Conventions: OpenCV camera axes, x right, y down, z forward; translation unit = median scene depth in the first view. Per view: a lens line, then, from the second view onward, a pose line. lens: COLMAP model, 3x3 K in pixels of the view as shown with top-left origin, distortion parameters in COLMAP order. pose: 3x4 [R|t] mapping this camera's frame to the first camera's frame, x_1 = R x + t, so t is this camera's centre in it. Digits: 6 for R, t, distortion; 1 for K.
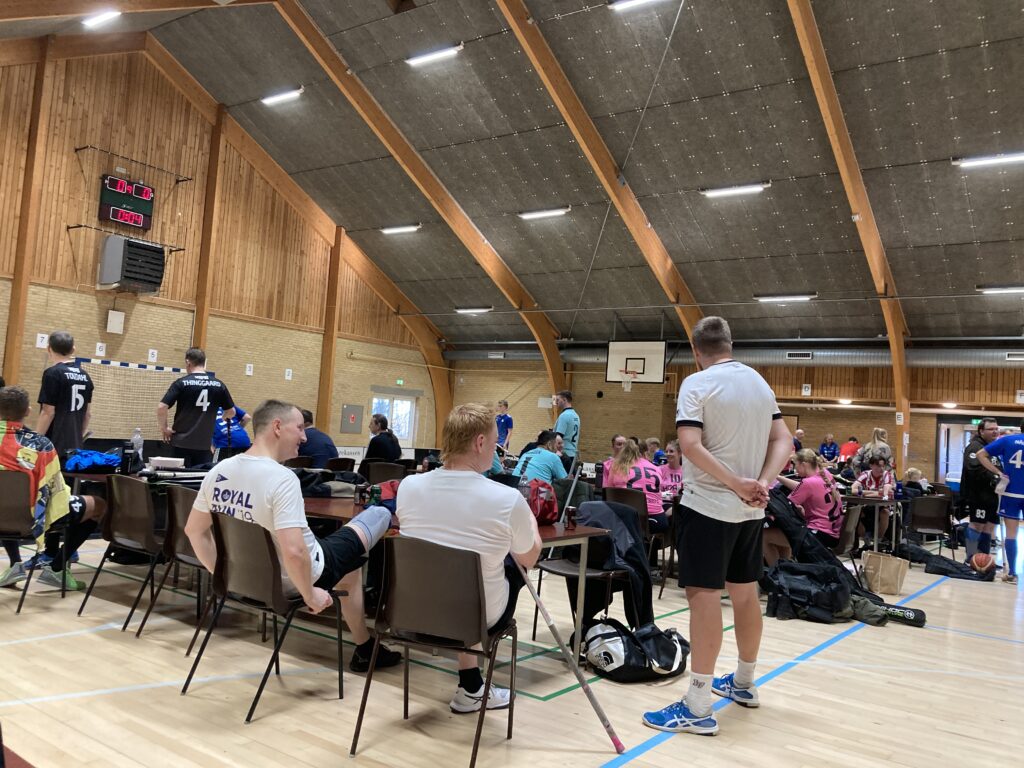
lens RADIAL K [[835.2, 0, 502.1], [0, 835.2, 381.4], [0, 0, 1]] dist [0.032892, -0.022728]
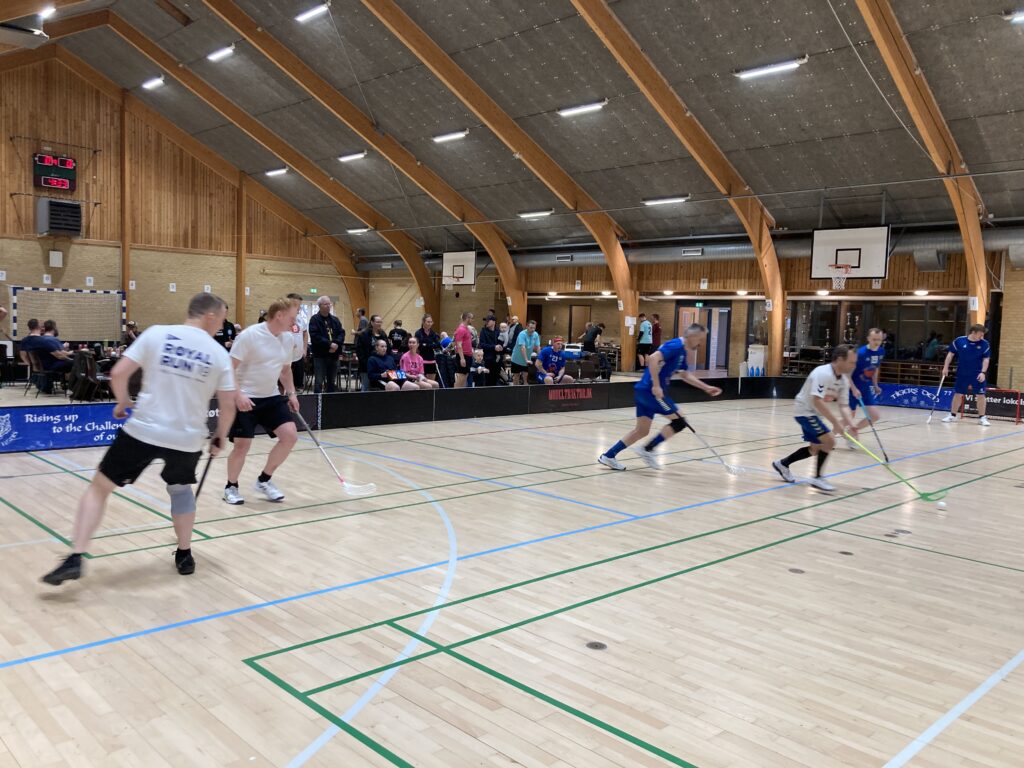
lens RADIAL K [[835.2, 0, 508.5], [0, 835.2, 378.6], [0, 0, 1]] dist [0.032892, -0.022728]
pose [[0.984527, -0.024901, -0.173456, 0.521109], [0.045510, 0.992221, 0.115870, -0.000607], [0.169222, -0.121971, 0.978001, -0.277024]]
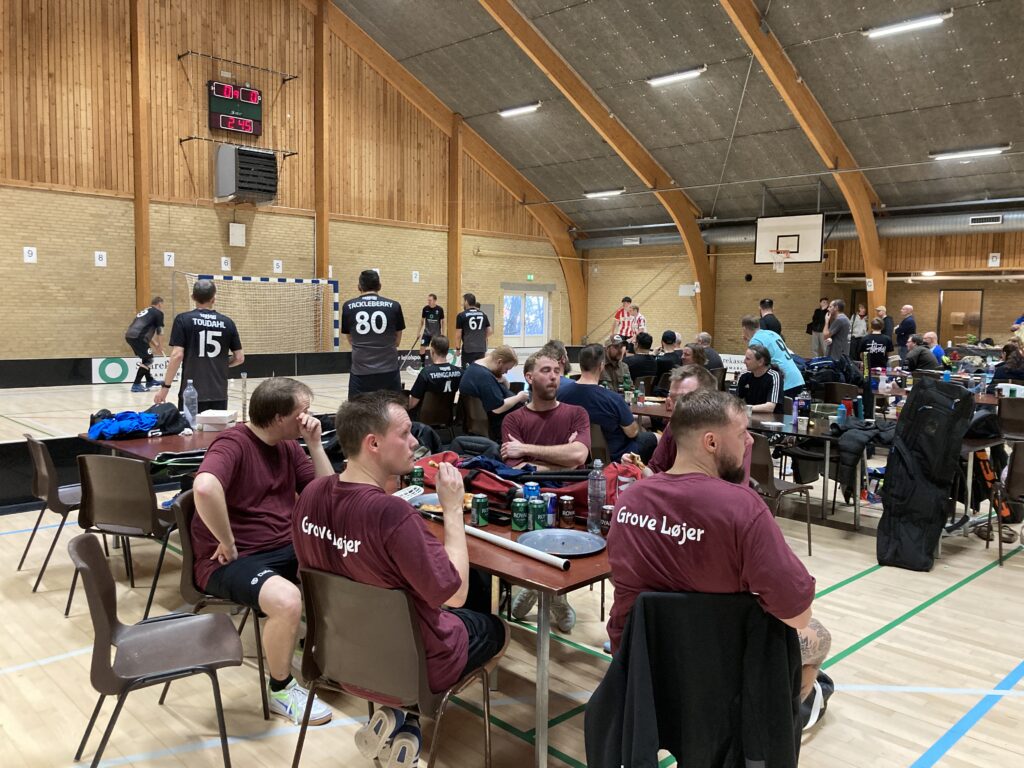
lens RADIAL K [[835.2, 0, 512.4], [0, 835.2, 385.9], [0, 0, 1]] dist [0.032892, -0.022728]
pose [[0.984505, -0.034558, -0.171917, 0.022372], [0.059098, 0.988423, 0.139743, -0.013482], [0.165097, -0.147737, 0.975150, 0.061789]]
